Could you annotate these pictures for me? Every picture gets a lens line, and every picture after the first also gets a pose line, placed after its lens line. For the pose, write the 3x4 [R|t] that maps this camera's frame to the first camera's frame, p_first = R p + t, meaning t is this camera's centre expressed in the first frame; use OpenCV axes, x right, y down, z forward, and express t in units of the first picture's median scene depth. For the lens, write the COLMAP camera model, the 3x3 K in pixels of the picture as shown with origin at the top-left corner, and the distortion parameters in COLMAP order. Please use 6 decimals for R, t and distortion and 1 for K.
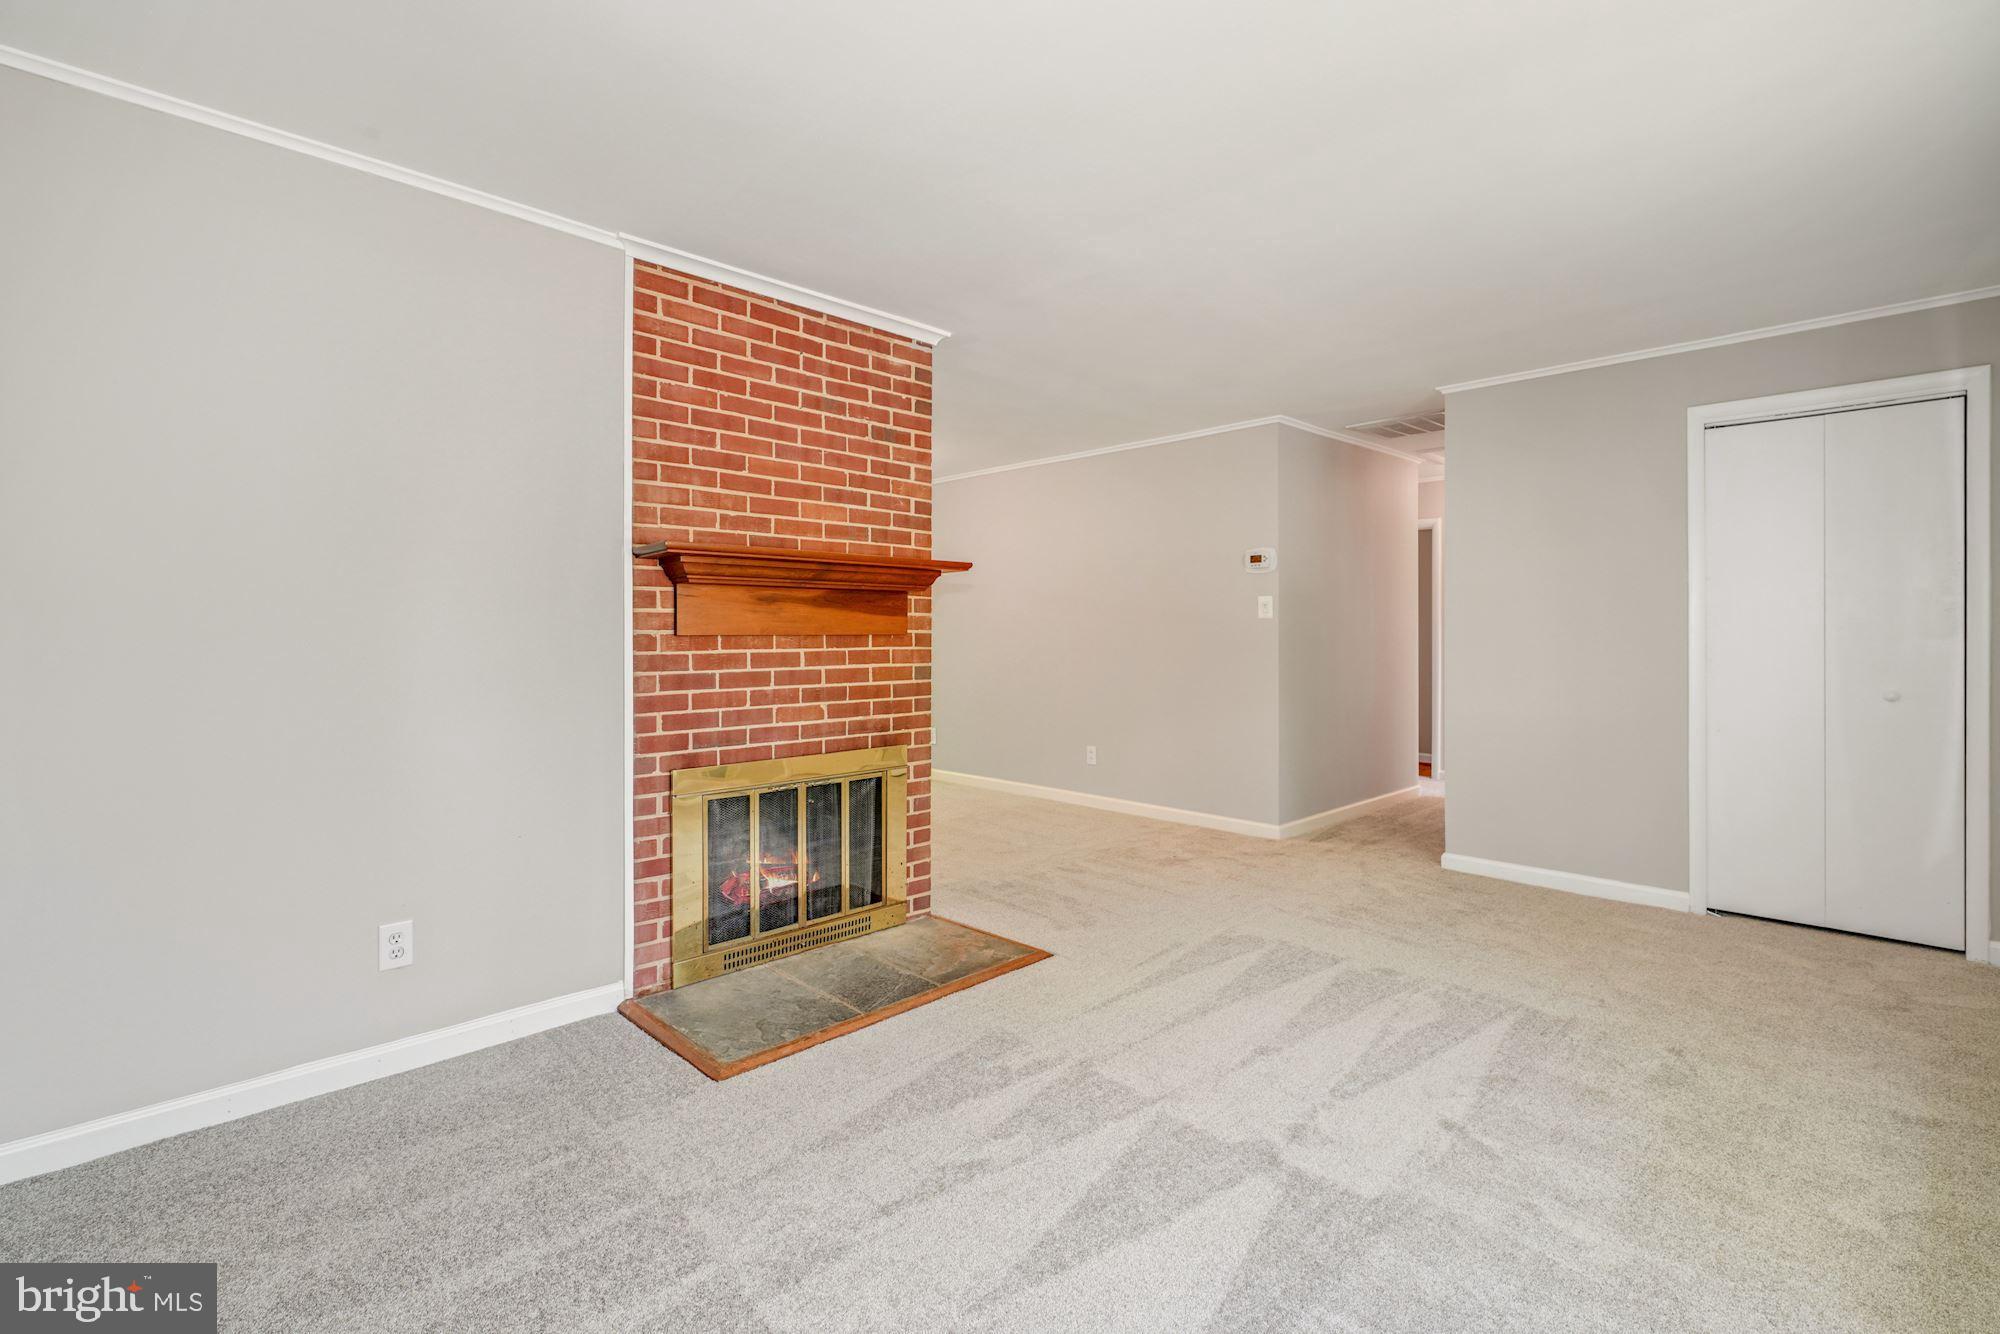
lens RADIAL K [[928.0, 0, 996.9], [0, 928.0, 629.4], [0, 0, 1]] dist [-0.017299, 0.012702]
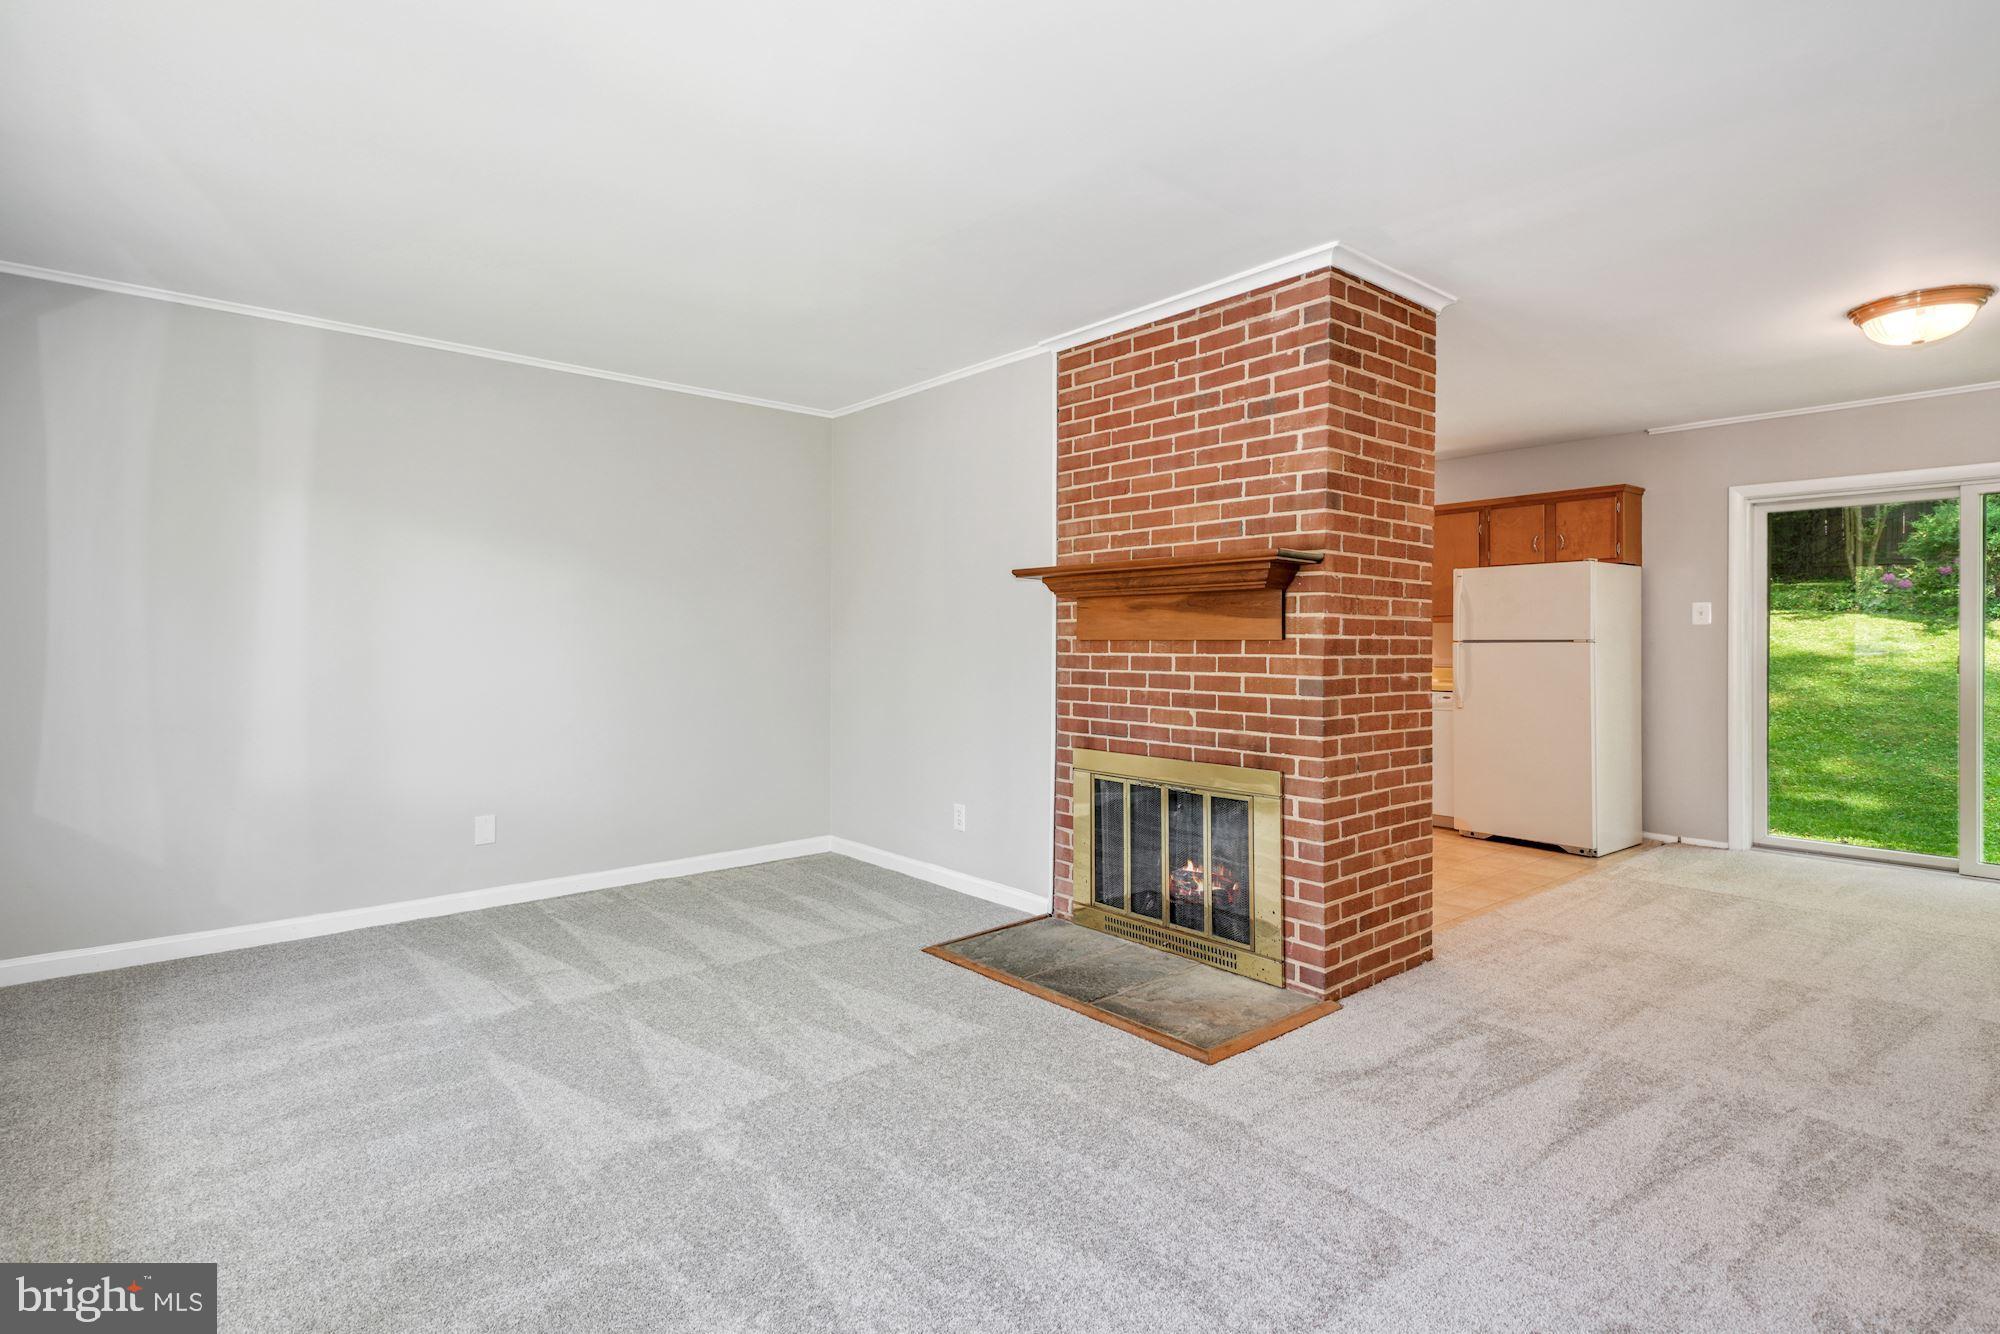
lens RADIAL K [[975.8, 0, 1000.2], [0, 975.8, 637.5], [0, 0, 1]] dist [0.037973, -0.000018]
pose [[-0.068162, -0.001678, -0.997673, 0.875008], [0.003221, 0.999993, -0.001902, 0.004579], [0.997669, -0.003343, -0.068156, 0.887140]]
